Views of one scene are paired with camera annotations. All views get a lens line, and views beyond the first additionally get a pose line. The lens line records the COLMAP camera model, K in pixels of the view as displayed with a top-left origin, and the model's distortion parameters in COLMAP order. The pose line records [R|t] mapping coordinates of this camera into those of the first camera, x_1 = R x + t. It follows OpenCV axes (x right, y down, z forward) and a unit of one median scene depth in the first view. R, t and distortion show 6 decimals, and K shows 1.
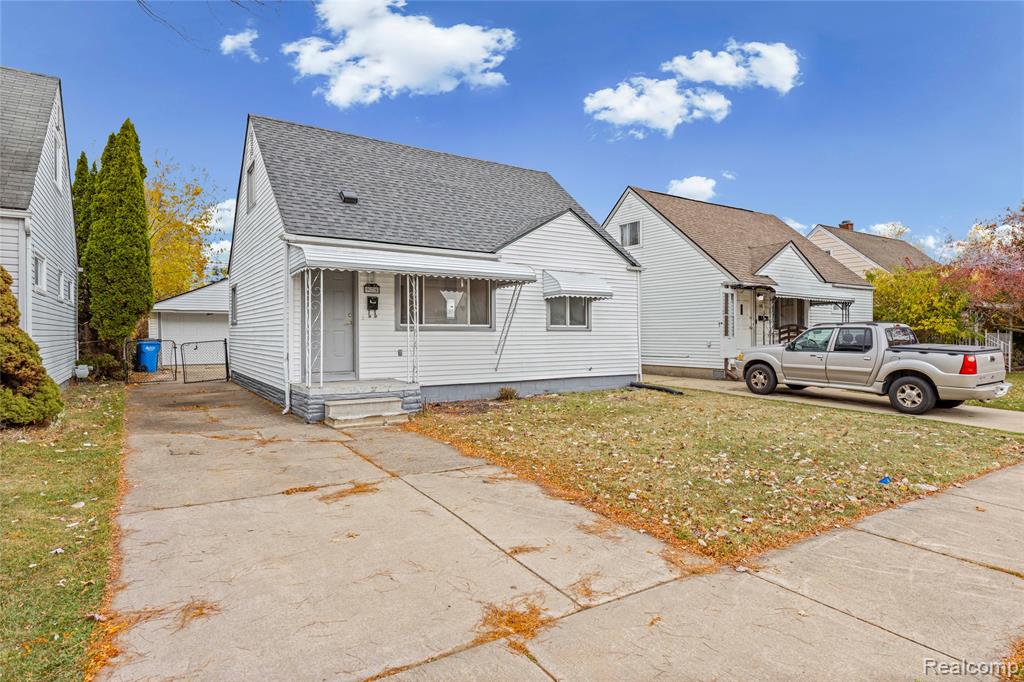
lens RADIAL K [[568.1, 0, 510.0], [0, 568.1, 341.1], [0, 0, 1]] dist [-0.001608, -0.002006]
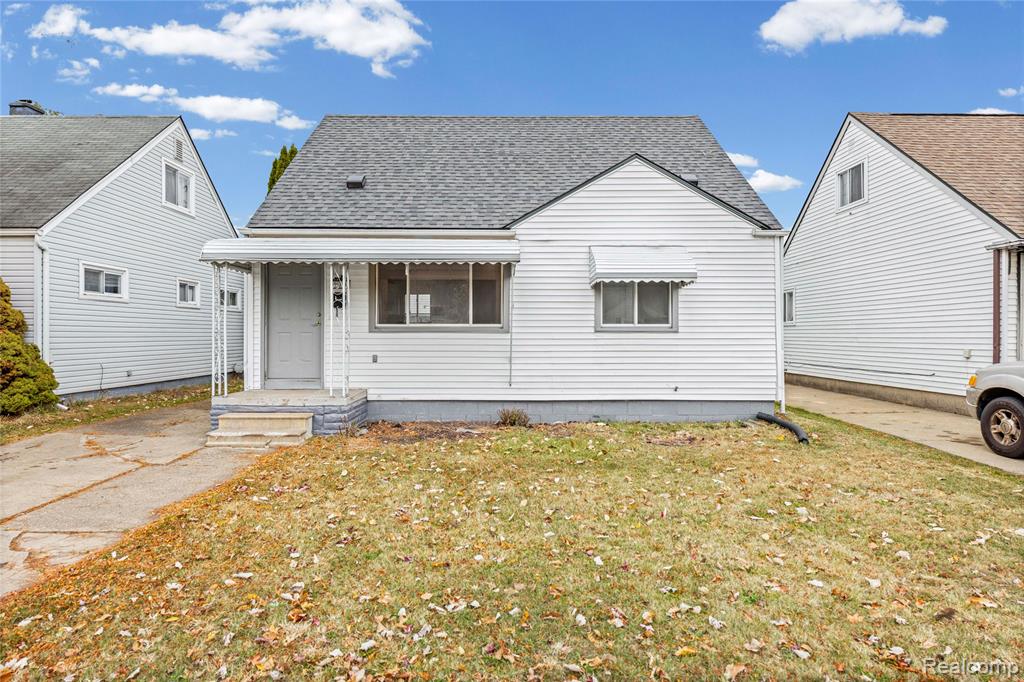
lens RADIAL K [[568.1, 0, 511.1], [0, 568.1, 340.9], [0, 0, 1]] dist [-0.001608, -0.002006]
pose [[0.836269, 0.007100, -0.548274, 0.364618], [-0.008296, 0.999966, 0.000296, -0.006394], [0.548257, 0.004301, 0.836299, 0.351042]]
